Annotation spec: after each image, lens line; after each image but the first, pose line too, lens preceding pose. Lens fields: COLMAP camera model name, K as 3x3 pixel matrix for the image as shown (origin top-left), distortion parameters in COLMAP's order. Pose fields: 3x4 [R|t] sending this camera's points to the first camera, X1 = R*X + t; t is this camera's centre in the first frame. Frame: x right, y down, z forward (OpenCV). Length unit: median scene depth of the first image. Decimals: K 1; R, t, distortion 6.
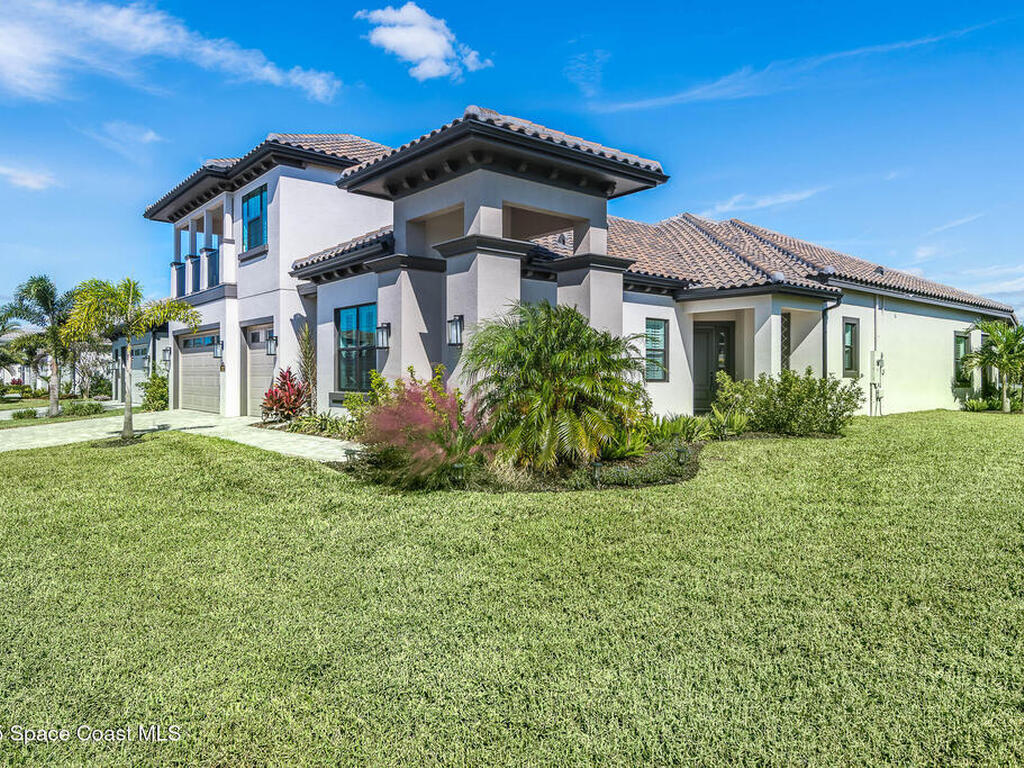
lens RADIAL K [[635.7, 0, 515.6], [0, 635.7, 356.8], [0, 0, 1]] dist [0.014410, 0.000110]
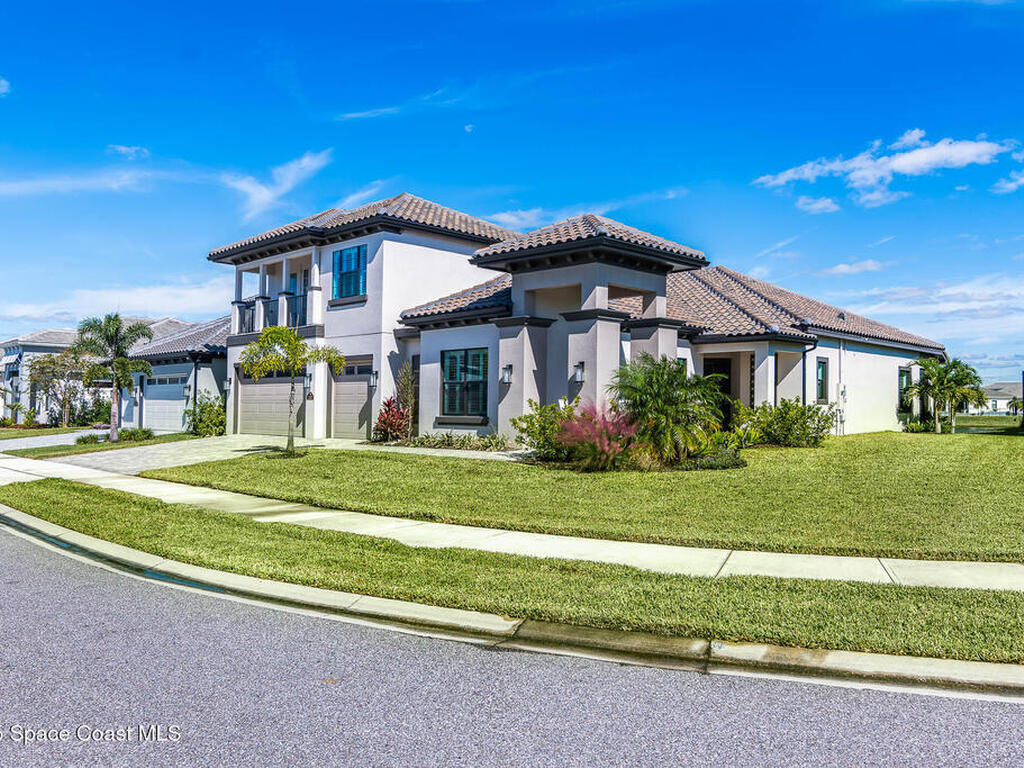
lens RADIAL K [[718.2, 0, 512.0], [0, 718.2, 384.0], [0, 0, 1]] dist [-0.000640, -0.000105]
pose [[0.994493, 0.002077, 0.104781, -0.253911], [-0.002203, 0.999997, 0.001090, -0.009463], [-0.104778, -0.001315, 0.994495, -0.377597]]
